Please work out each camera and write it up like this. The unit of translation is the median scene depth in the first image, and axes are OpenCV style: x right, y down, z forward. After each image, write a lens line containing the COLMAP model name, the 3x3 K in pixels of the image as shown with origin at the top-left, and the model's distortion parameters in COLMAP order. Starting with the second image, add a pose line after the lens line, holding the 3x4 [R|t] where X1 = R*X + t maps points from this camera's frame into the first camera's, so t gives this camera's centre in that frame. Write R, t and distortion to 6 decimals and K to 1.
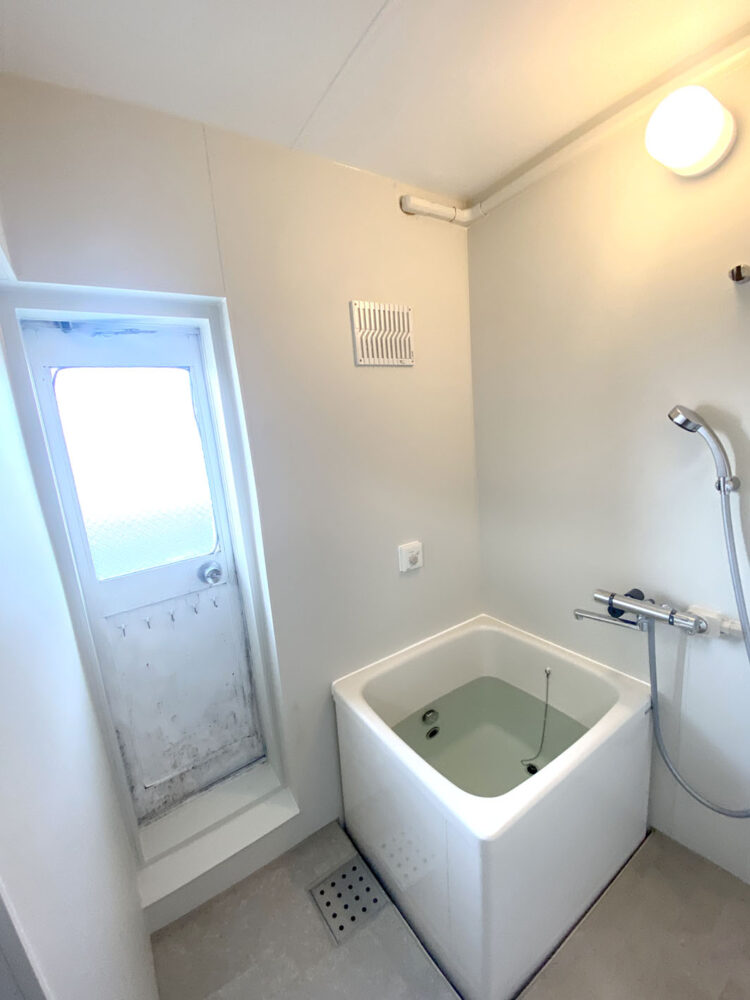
lens RADIAL K [[401.7, 0, 371.4], [0, 401.7, 501.8], [0, 0, 1]] dist [0.039849, -0.036290]
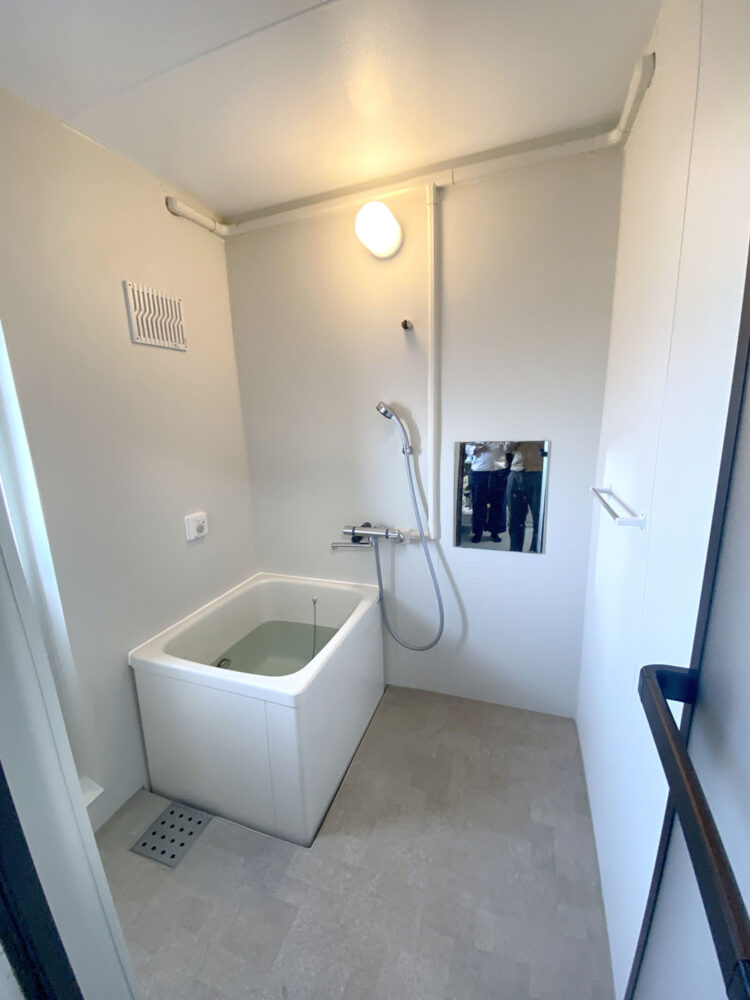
lens RADIAL K [[401.7, 0, 371.4], [0, 401.7, 501.8], [0, 0, 1]] dist [0.039849, -0.036290]
pose [[0.804858, -0.068959, 0.589447, -0.189526], [0.070442, 0.997305, 0.020490, 0.094359], [-0.589272, 0.025030, 0.807547, -0.200817]]
